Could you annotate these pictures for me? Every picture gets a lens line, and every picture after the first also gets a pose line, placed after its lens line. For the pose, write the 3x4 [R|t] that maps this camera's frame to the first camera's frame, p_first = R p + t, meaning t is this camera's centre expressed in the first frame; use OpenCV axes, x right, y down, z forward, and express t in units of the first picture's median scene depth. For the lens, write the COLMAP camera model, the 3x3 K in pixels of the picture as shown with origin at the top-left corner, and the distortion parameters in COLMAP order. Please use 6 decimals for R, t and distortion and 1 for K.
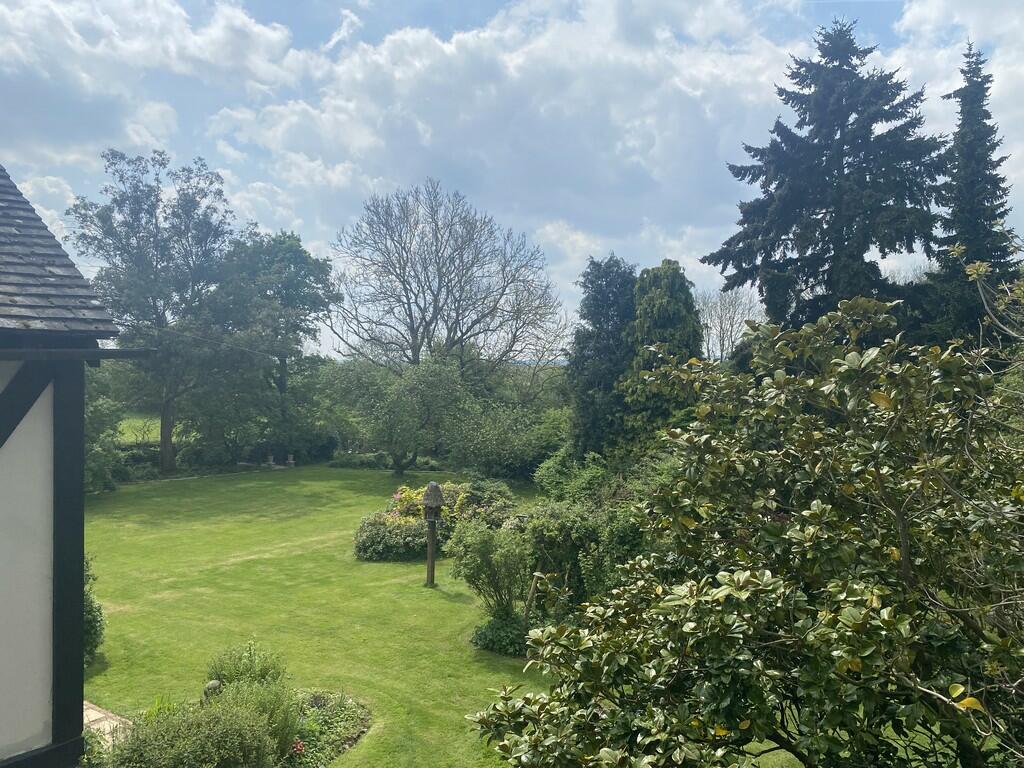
lens RADIAL K [[771.3, 0, 518.2], [0, 771.3, 377.0], [0, 0, 1]] dist [-0.000866, 0.007882]
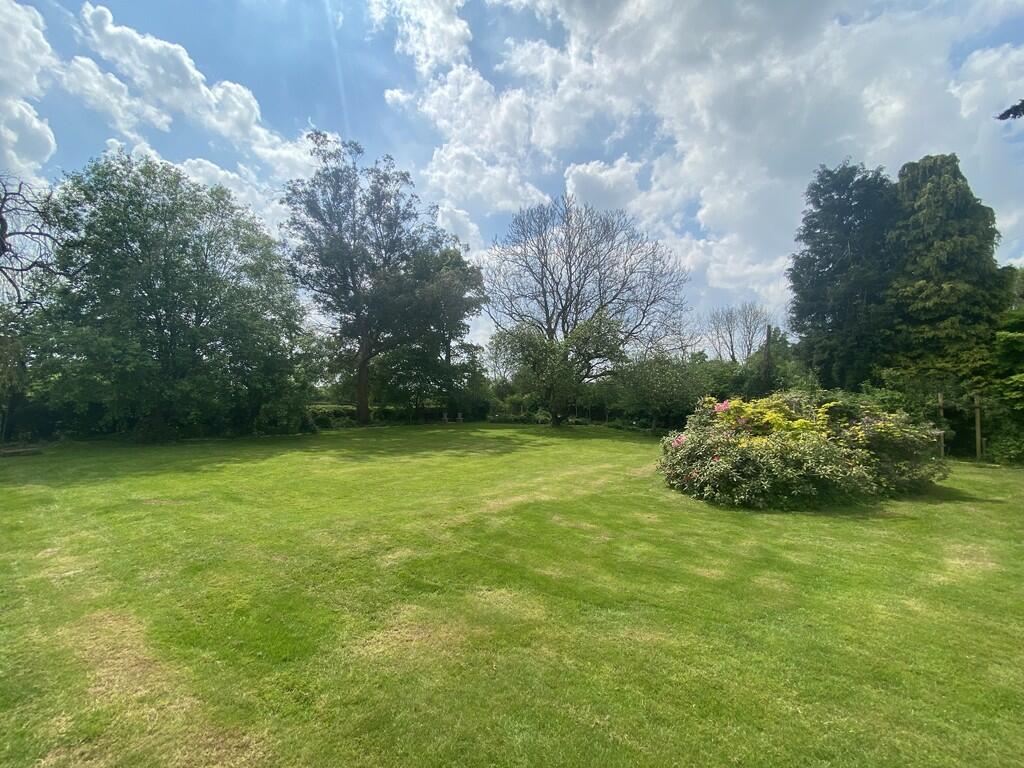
lens RADIAL K [[411.4, 0, 509.4], [0, 411.4, 391.1], [0, 0, 1]] dist [-0.001764, -0.003871]
pose [[0.997471, -0.011064, -0.070212, -0.197482], [0.009539, 0.999712, -0.022029, 0.094546], [0.070436, 0.021303, 0.997289, 0.411002]]
